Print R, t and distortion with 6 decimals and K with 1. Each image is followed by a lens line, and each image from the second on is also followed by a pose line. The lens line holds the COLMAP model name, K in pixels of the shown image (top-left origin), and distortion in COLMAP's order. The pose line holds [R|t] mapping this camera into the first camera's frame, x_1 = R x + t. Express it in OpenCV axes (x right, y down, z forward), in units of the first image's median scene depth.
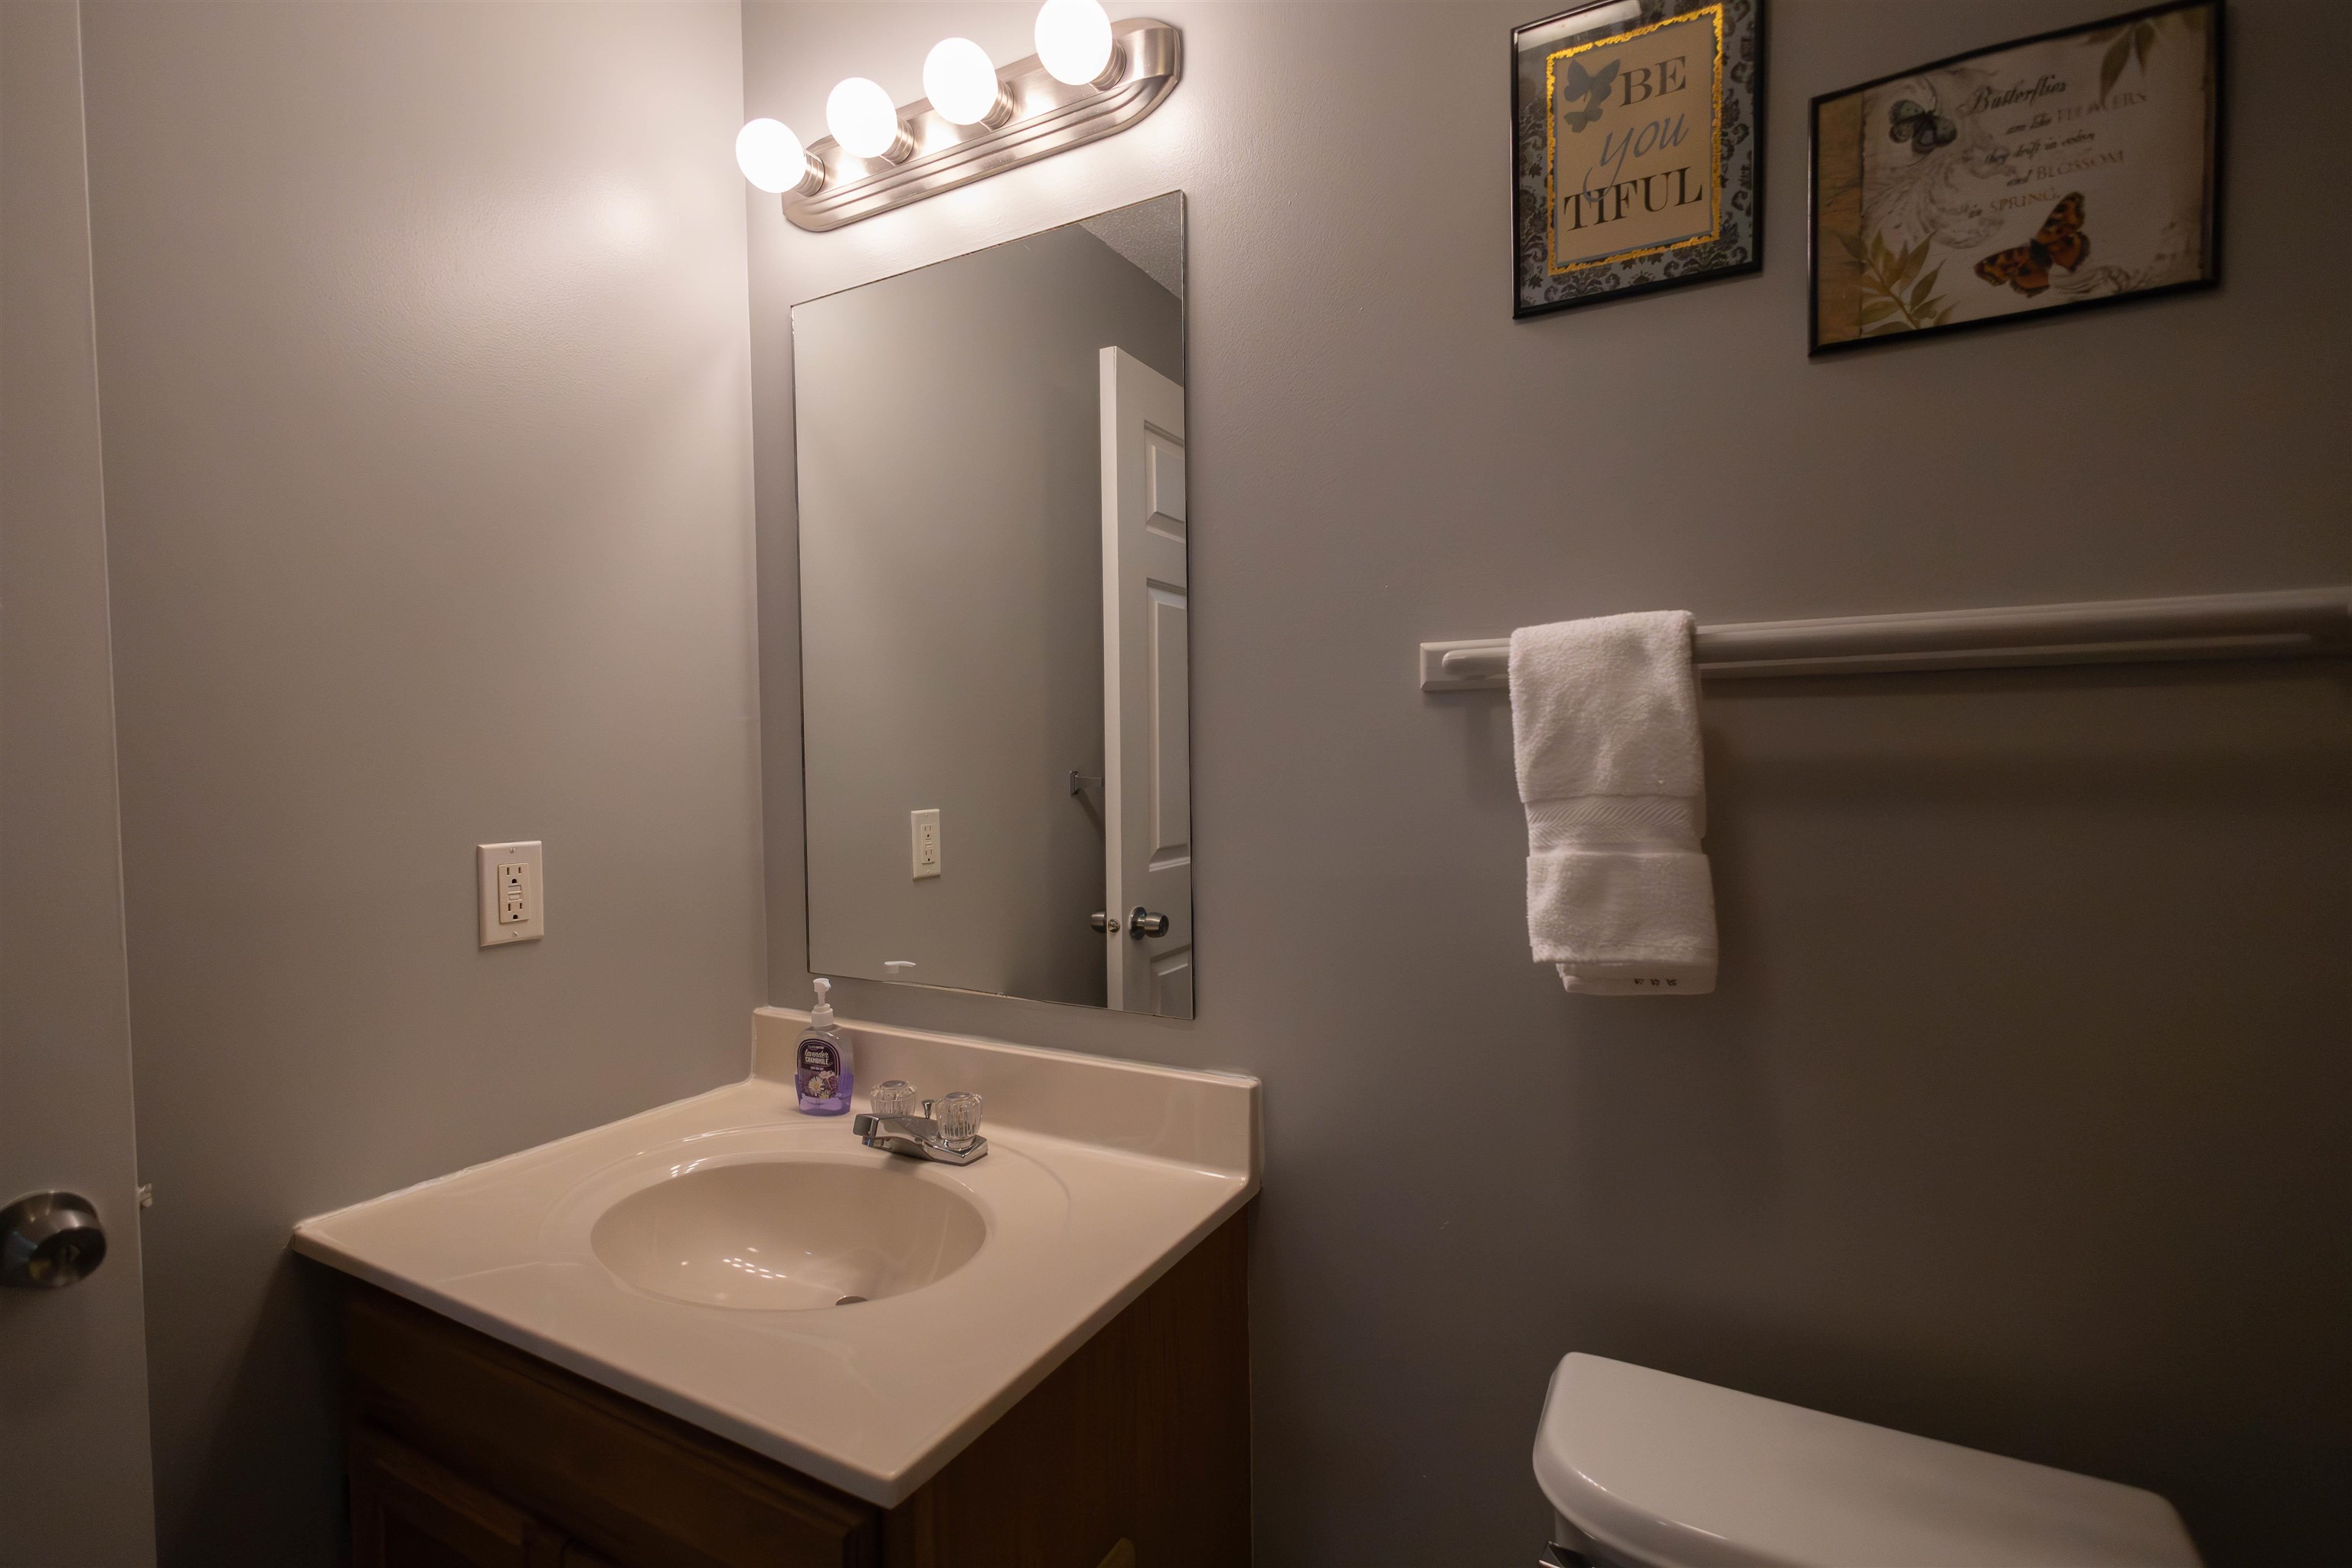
lens RADIAL K [[1082.8, 0, 1180.3], [0, 1082.8, 790.7], [0, 0, 1]] dist [0.007121, -0.000995]
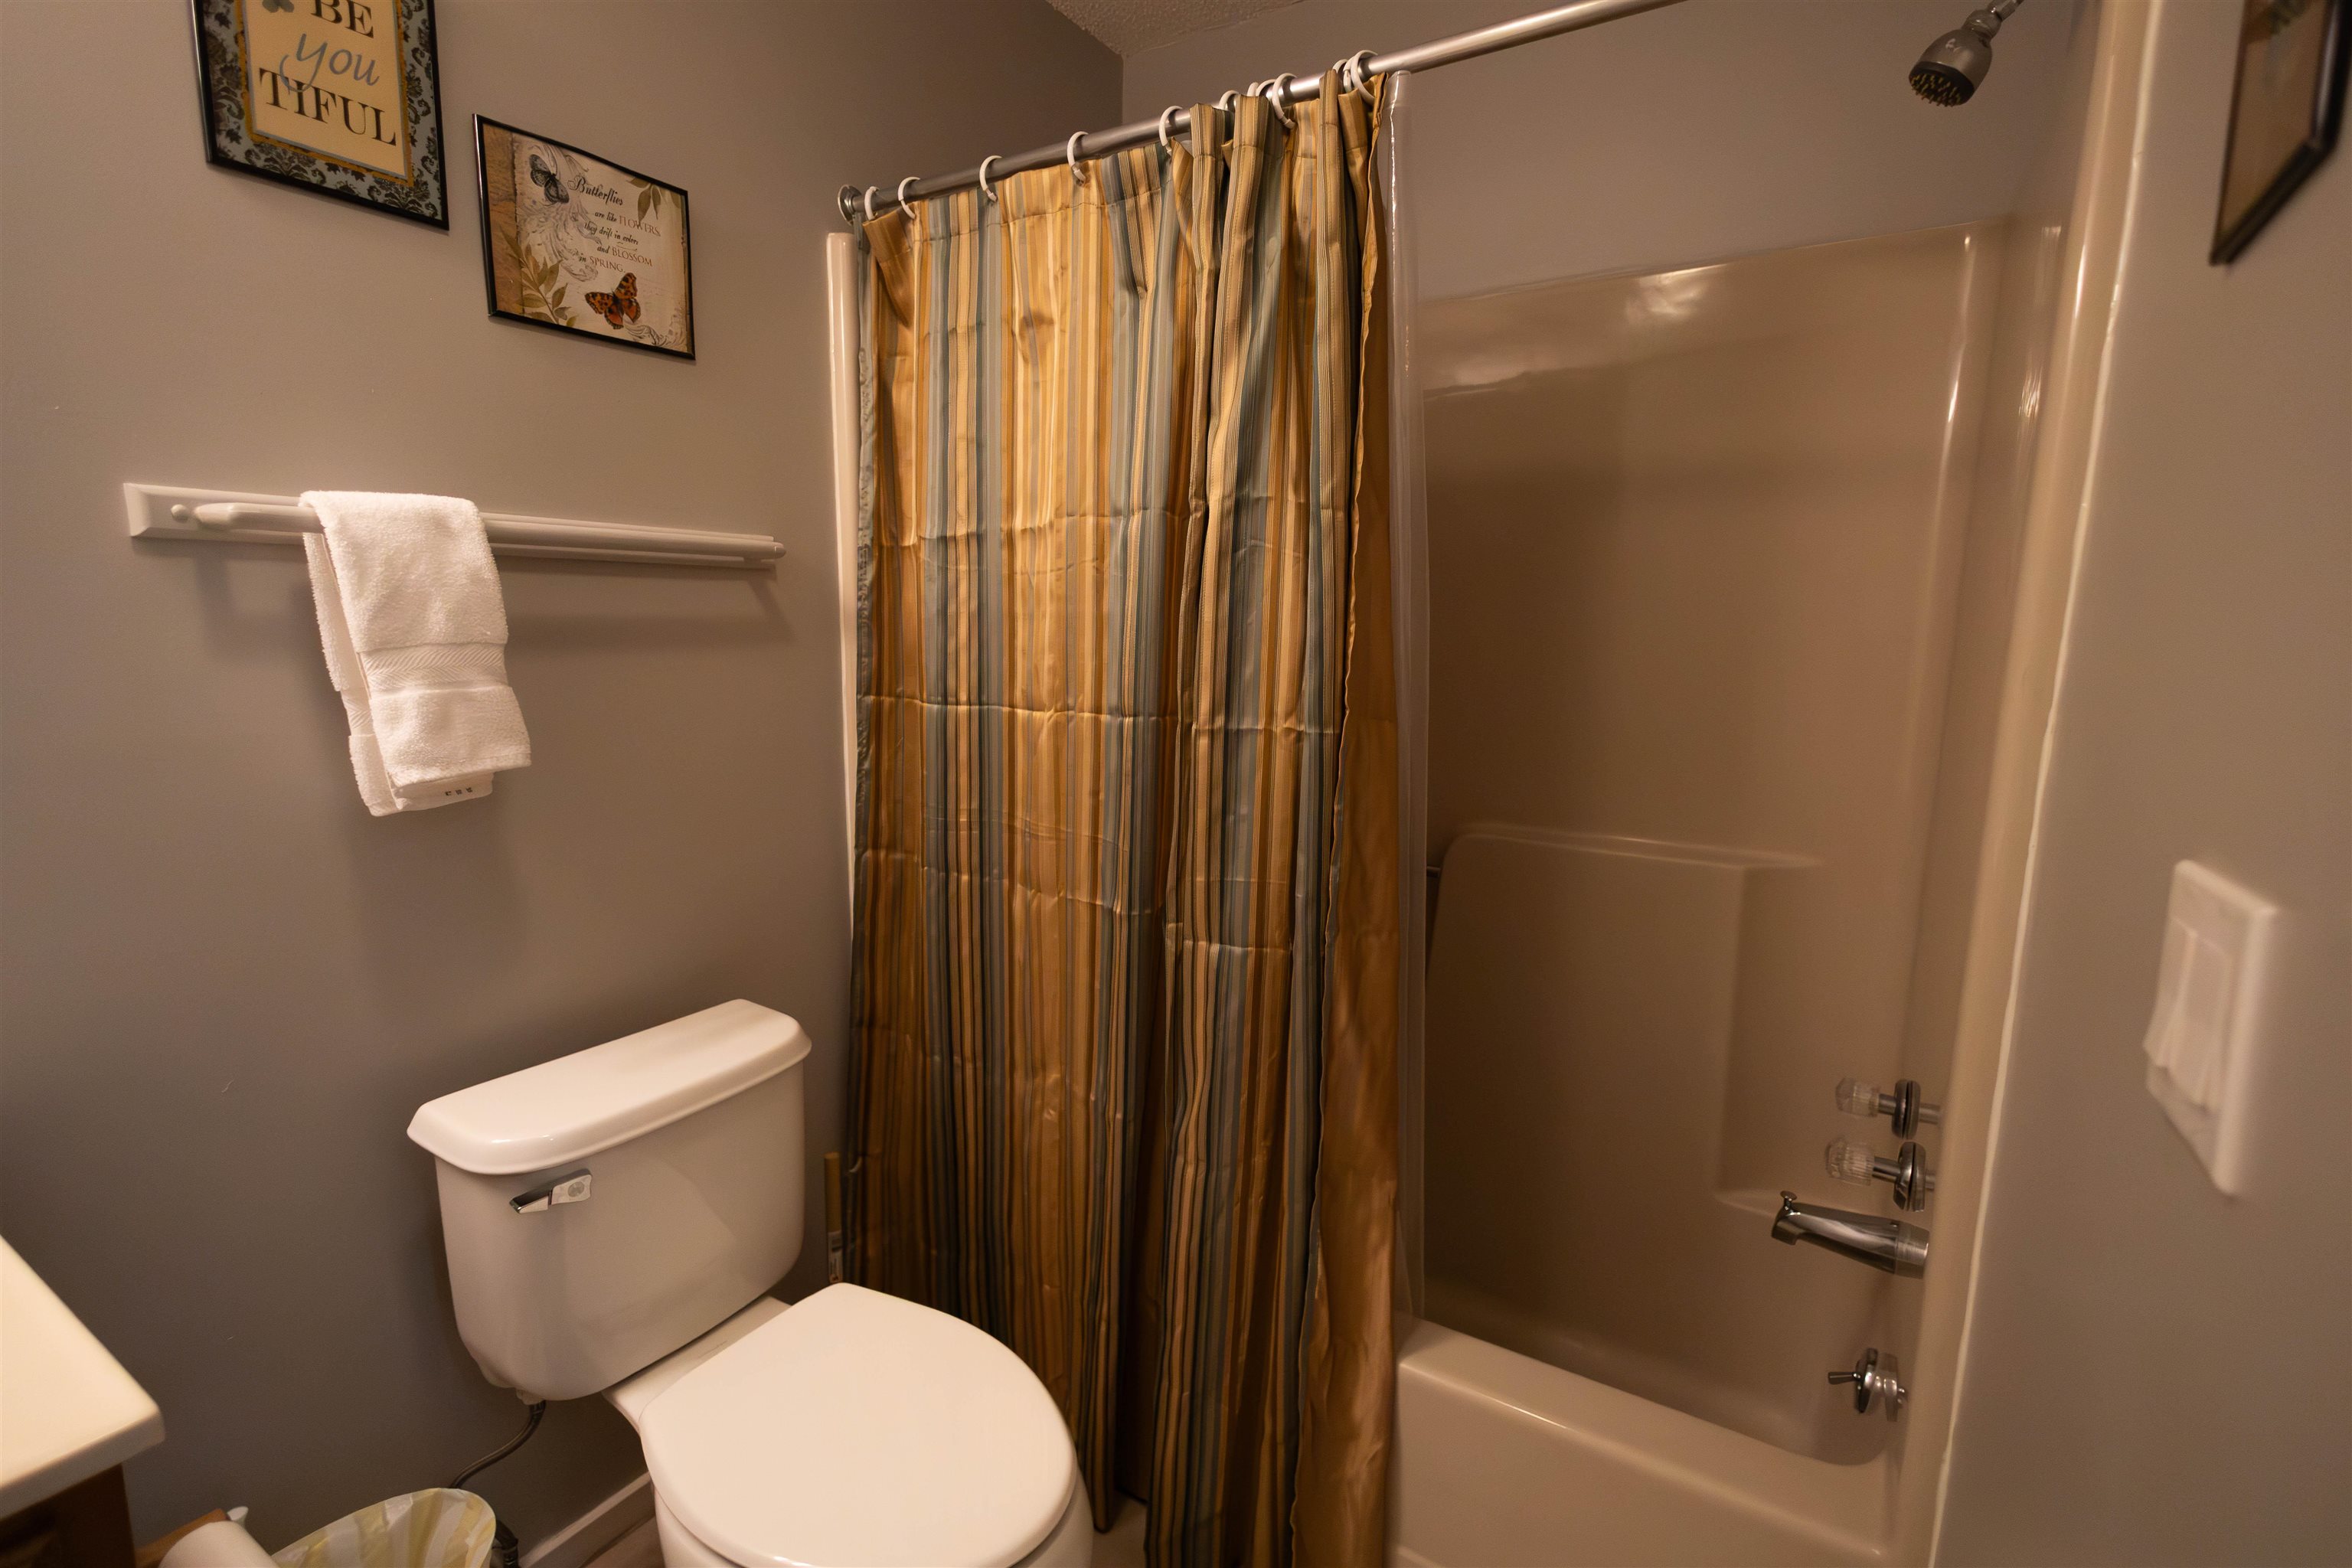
lens RADIAL K [[1082.8, 0, 1180.3], [0, 1082.8, 790.7], [0, 0, 1]] dist [0.007121, -0.000995]
pose [[0.059060, -0.141135, 0.988227, -0.810344], [0.024290, 0.989865, 0.139918, 0.017060], [-0.997959, 0.015741, 0.061889, 0.072719]]
